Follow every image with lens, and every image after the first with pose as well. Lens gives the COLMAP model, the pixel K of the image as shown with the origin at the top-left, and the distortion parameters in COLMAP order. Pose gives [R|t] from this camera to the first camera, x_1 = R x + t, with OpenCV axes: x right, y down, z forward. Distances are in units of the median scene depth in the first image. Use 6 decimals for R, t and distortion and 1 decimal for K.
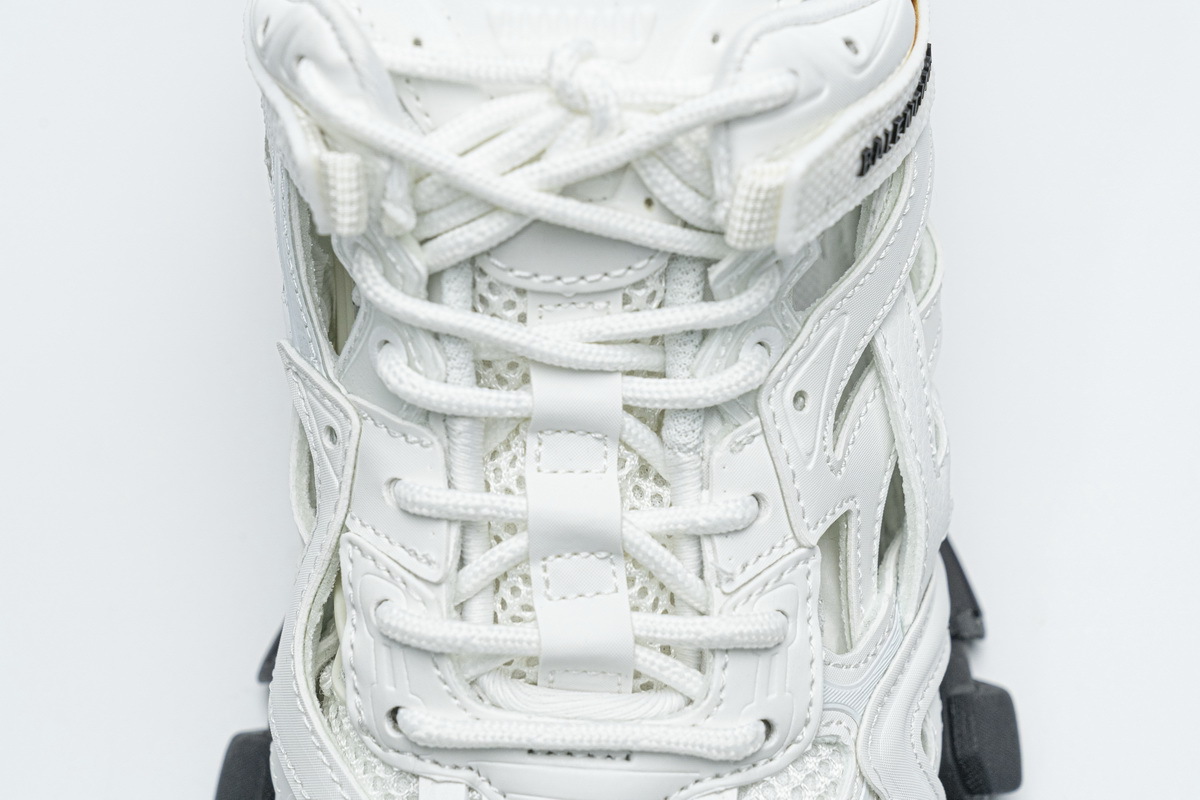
lens RADIAL K [[2258.1, 0, 601.0], [0, 2258.1, 376.1], [0, 0, 1]] dist [0.063103, 0.283329]
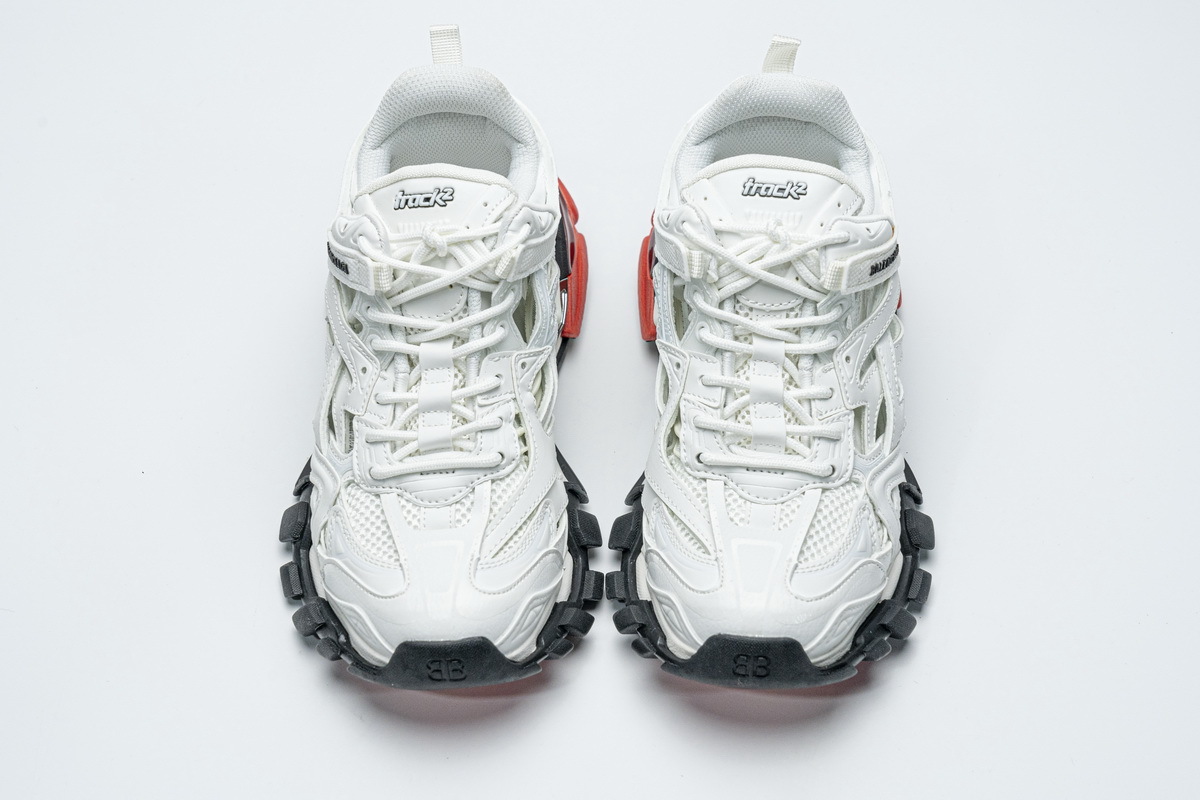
lens RADIAL K [[2295.9, 0, 600.0], [0, 2295.9, 400.0], [0, 0, 1]] dist [0.069345, -0.009335]
pose [[0.998428, 0.046072, -0.031924, -0.126720], [-0.052712, 0.965421, -0.255309, 0.817444], [0.019057, 0.256591, 0.966332, -1.767039]]
